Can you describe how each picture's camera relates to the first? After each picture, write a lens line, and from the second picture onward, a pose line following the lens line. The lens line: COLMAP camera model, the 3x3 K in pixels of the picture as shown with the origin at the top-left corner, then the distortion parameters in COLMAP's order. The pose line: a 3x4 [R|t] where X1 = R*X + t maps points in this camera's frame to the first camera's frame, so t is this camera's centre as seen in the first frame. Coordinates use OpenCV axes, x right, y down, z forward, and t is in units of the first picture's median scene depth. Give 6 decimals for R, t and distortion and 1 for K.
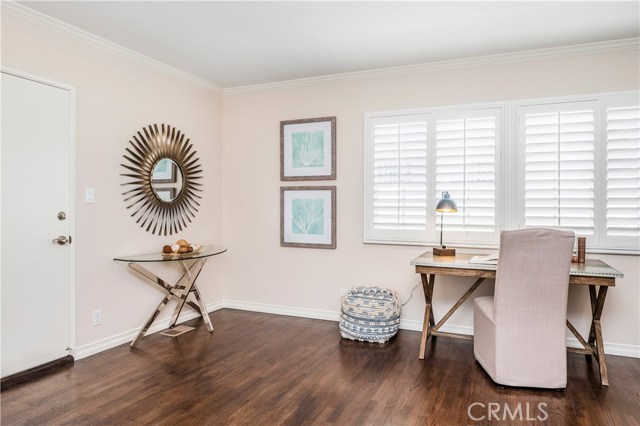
lens RADIAL K [[412.0, 0, 323.7], [0, 412.0, 212.8], [0, 0, 1]] dist [-0.002605, -0.000968]
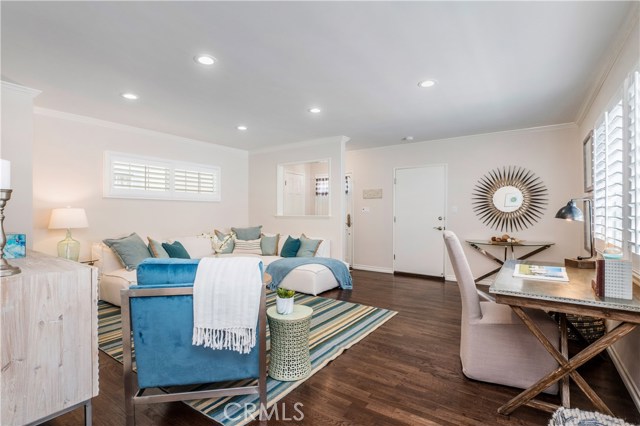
lens RADIAL K [[310.6, 0, 326.0], [0, 310.6, 212.8], [0, 0, 1]] dist [-0.003075, -0.000107]
pose [[-0.204763, -0.003135, -0.978807, 1.030900], [-0.020877, 0.999781, 0.001165, -0.011468], [0.978589, 0.020673, -0.204783, 0.574573]]
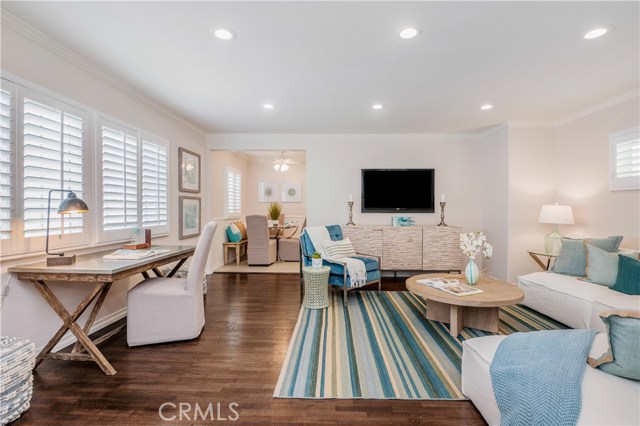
lens RADIAL K [[292.4, 0, 320.8], [0, 292.4, 207.7], [0, 0, 1]] dist [0.003068, 0.000216]
pose [[-0.346625, -0.009512, 0.937955, -0.487941], [0.020602, 0.999630, 0.017751, -0.025259], [-0.937777, 0.025476, -0.346301, 0.692820]]
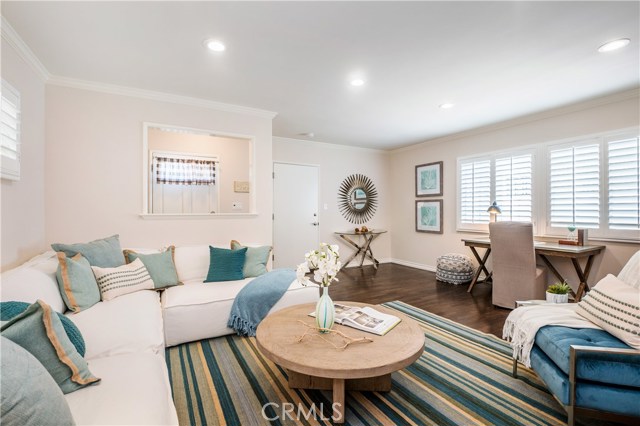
lens RADIAL K [[292.4, 0, 319.0], [0, 292.4, 210.6], [0, 0, 1]] dist [0.003068, 0.000216]
pose [[0.787268, -0.007422, -0.616566, 0.416963], [-0.005378, 0.999807, -0.018902, 0.012922], [0.616587, 0.018196, 0.787076, -0.367594]]
